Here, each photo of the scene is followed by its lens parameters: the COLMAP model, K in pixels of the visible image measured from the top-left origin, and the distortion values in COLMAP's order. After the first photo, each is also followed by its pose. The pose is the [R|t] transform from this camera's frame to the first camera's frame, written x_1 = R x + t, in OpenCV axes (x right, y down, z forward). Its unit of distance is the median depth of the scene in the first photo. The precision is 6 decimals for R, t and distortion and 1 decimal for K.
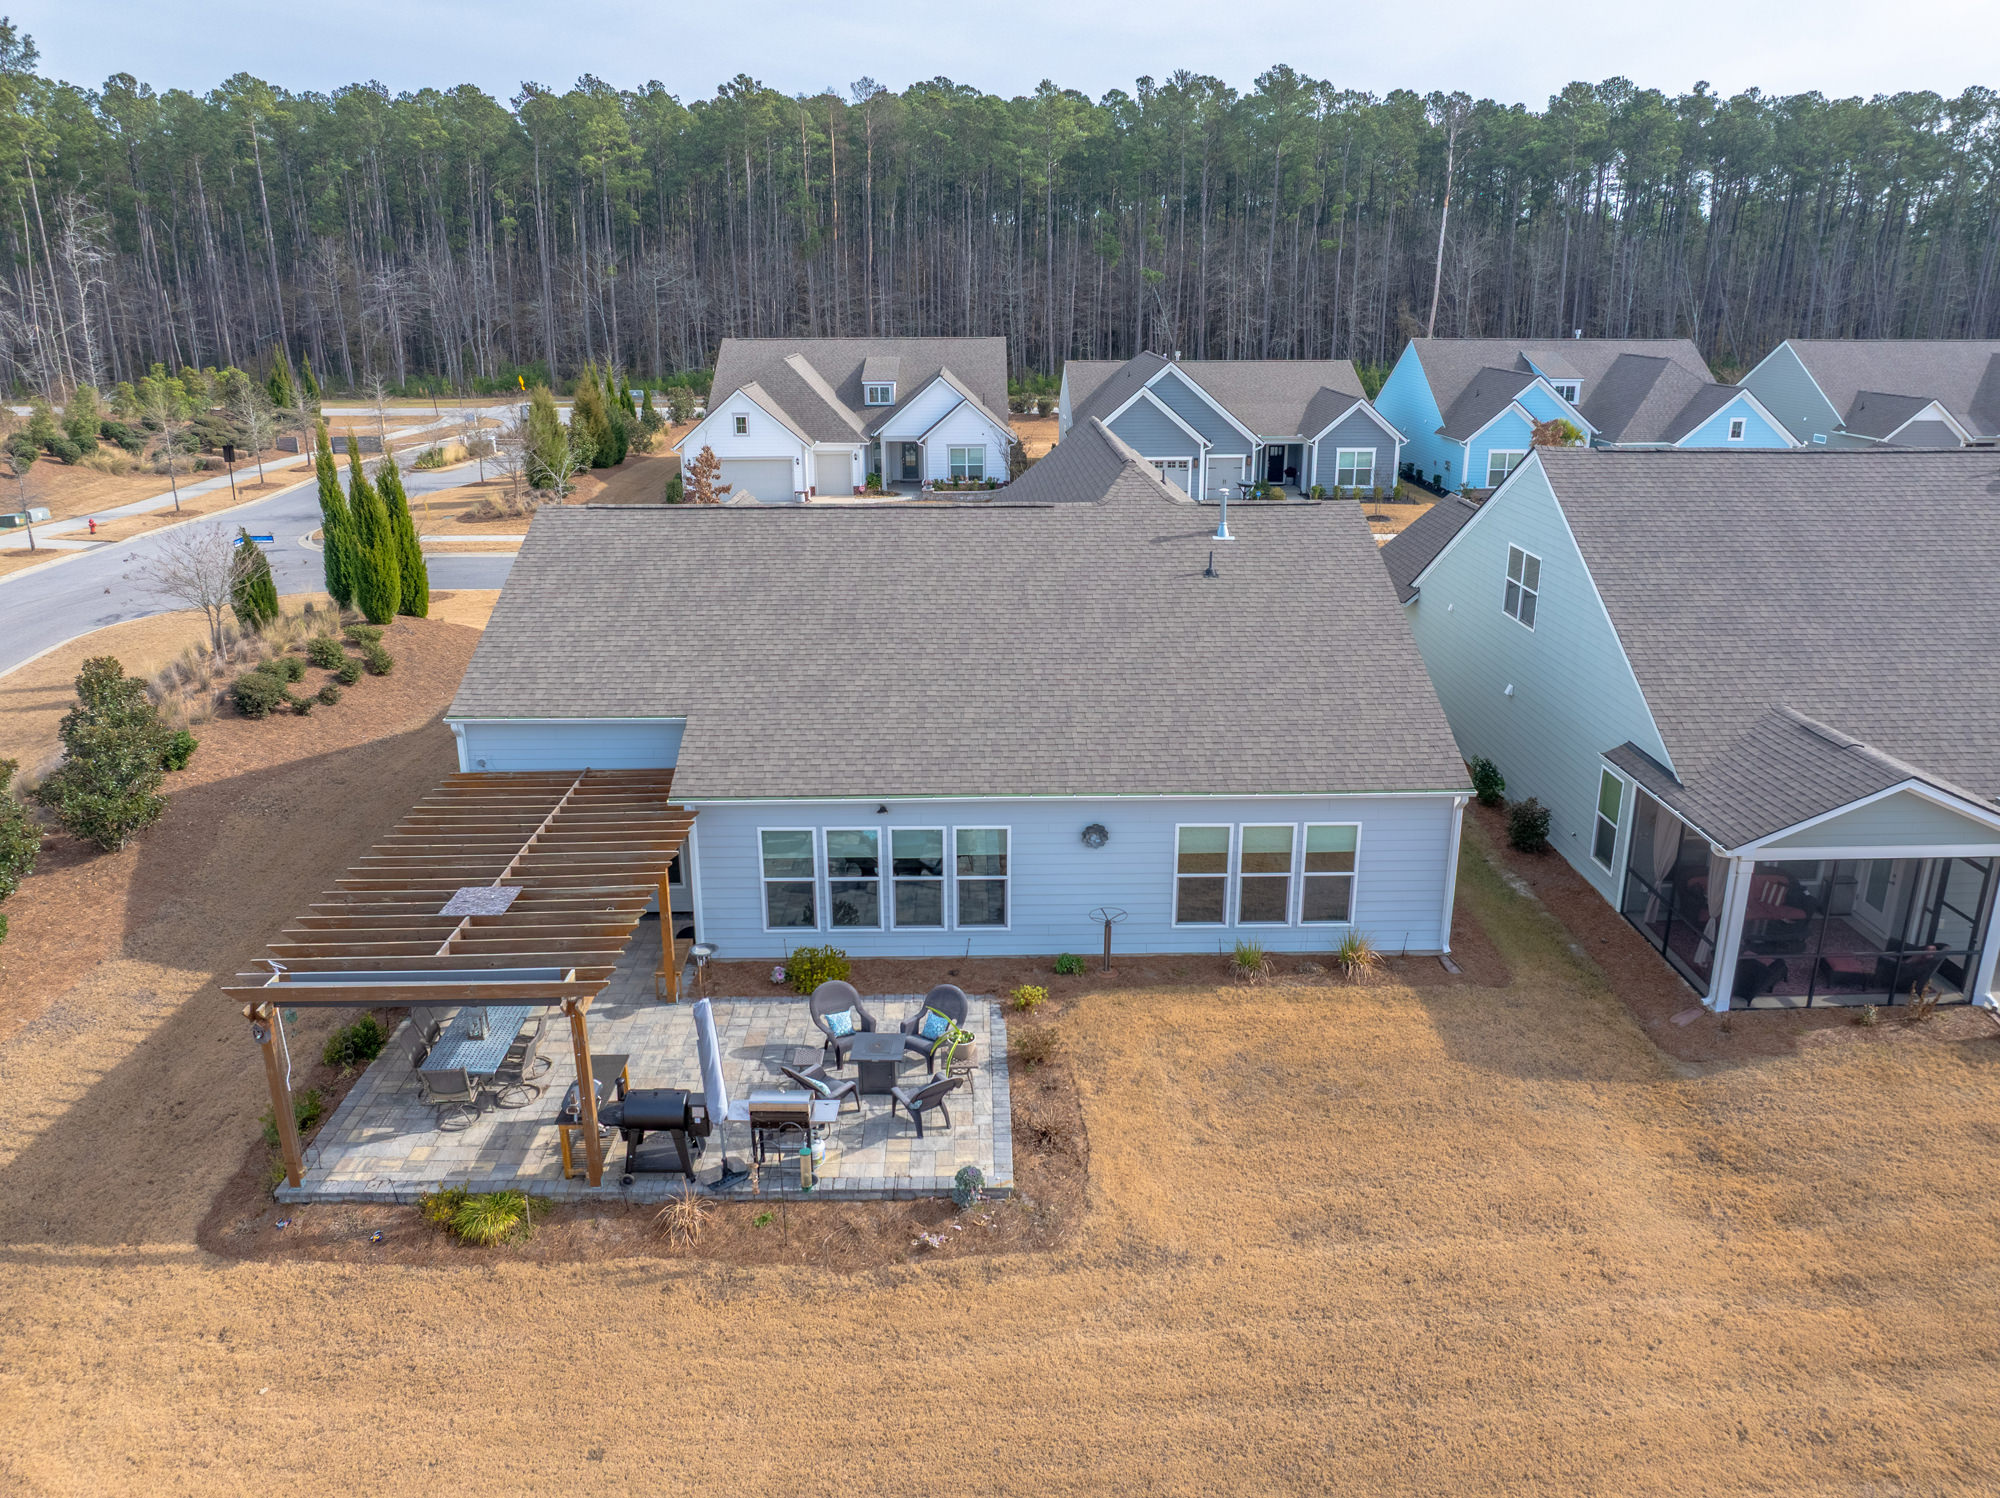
lens RADIAL K [[1421.2, 0, 1012.1], [0, 1421.2, 705.0], [0, 0, 1]] dist [-0.035343, 0.007374]
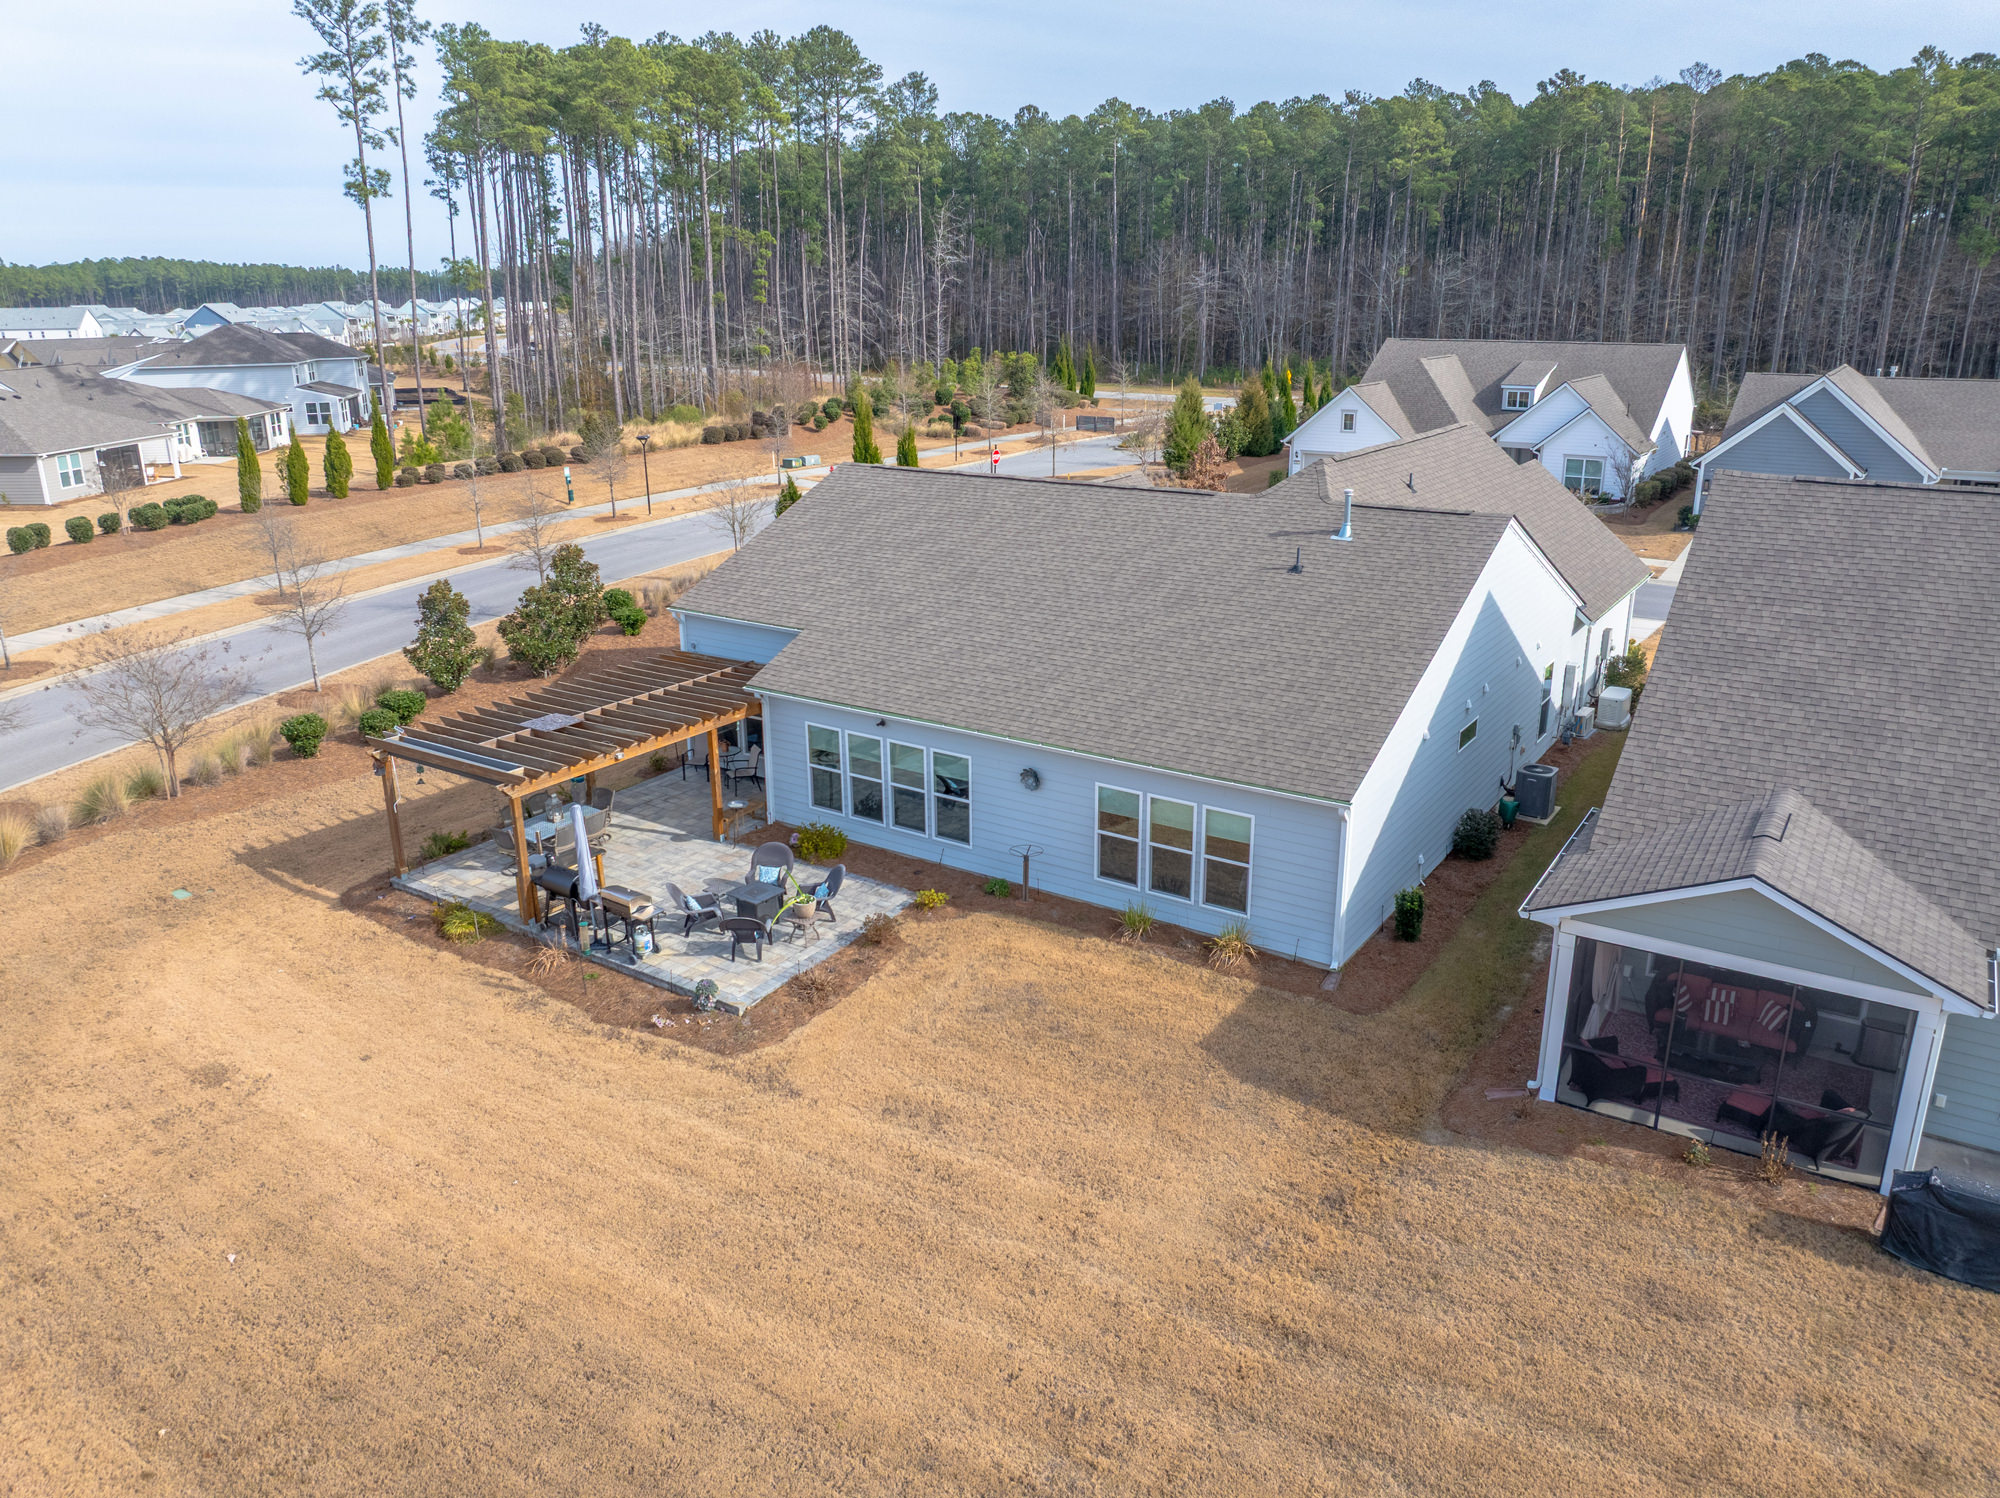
lens RADIAL K [[1421.2, 0, 1012.1], [0, 1421.2, 705.0], [0, 0, 1]] dist [-0.035343, 0.007374]
pose [[0.820934, 0.158751, -0.548512, 0.635170], [-0.158995, 0.986139, 0.047449, -0.015417], [0.548441, 0.048258, 0.834796, 0.057617]]
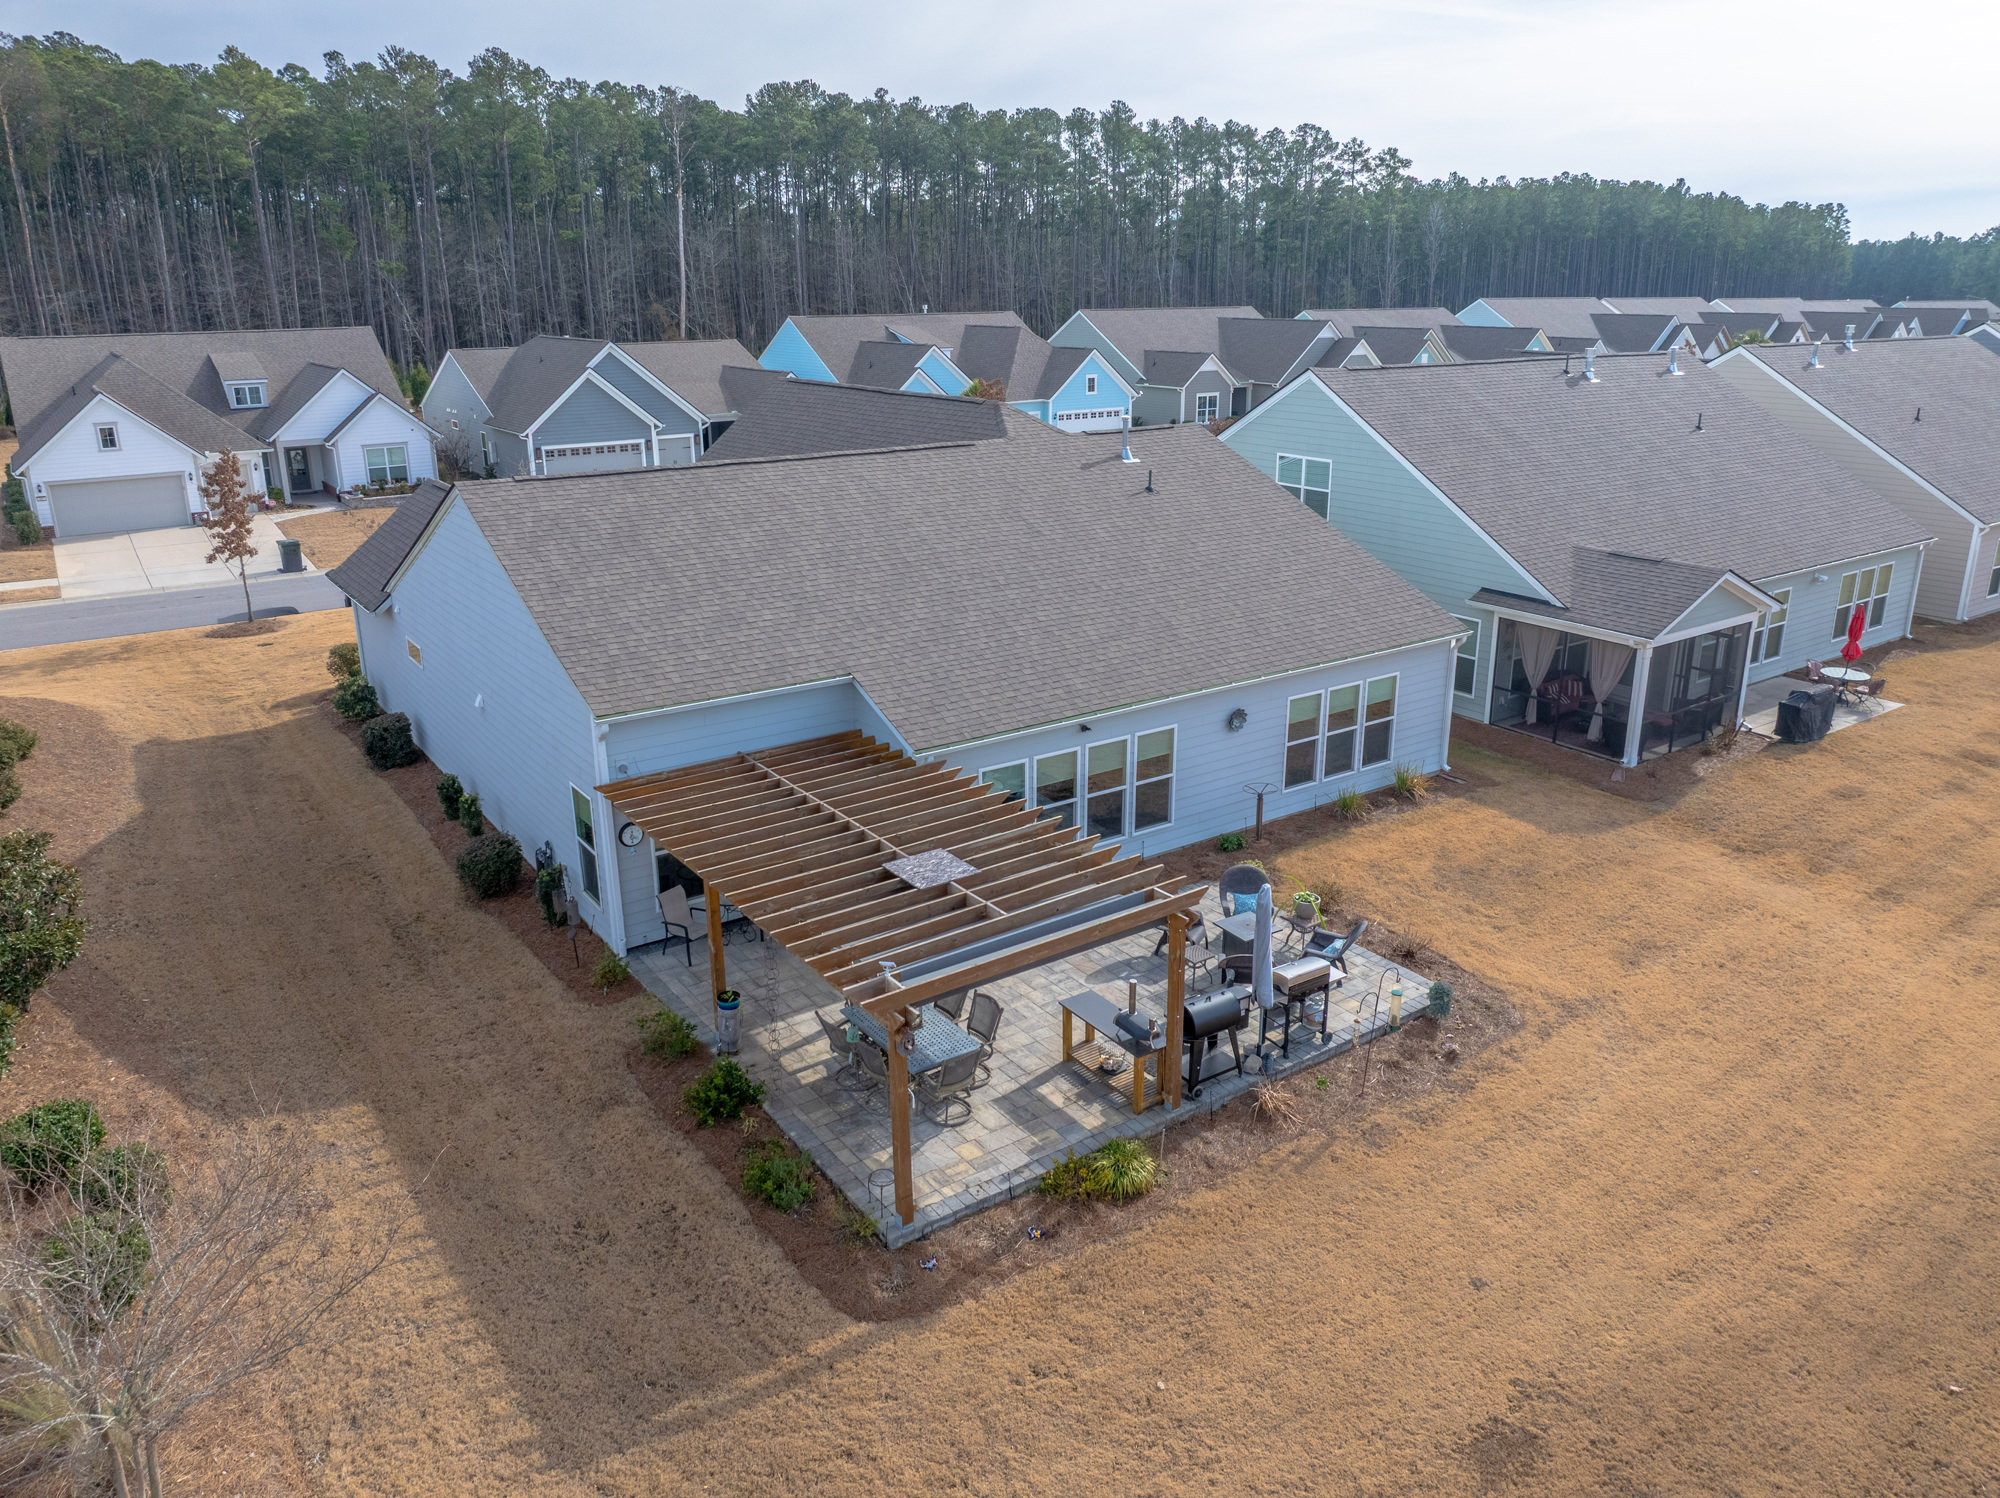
lens RADIAL K [[1397.8, 0, 1000.0], [0, 1397.8, 749.0], [0, 0, 1]] dist [-0.039112, 0.002039]
pose [[0.833903, -0.177761, 0.522501, -0.644377], [0.160892, 0.983889, 0.077950, 0.000959], [-0.527939, 0.019063, 0.849068, 0.182607]]
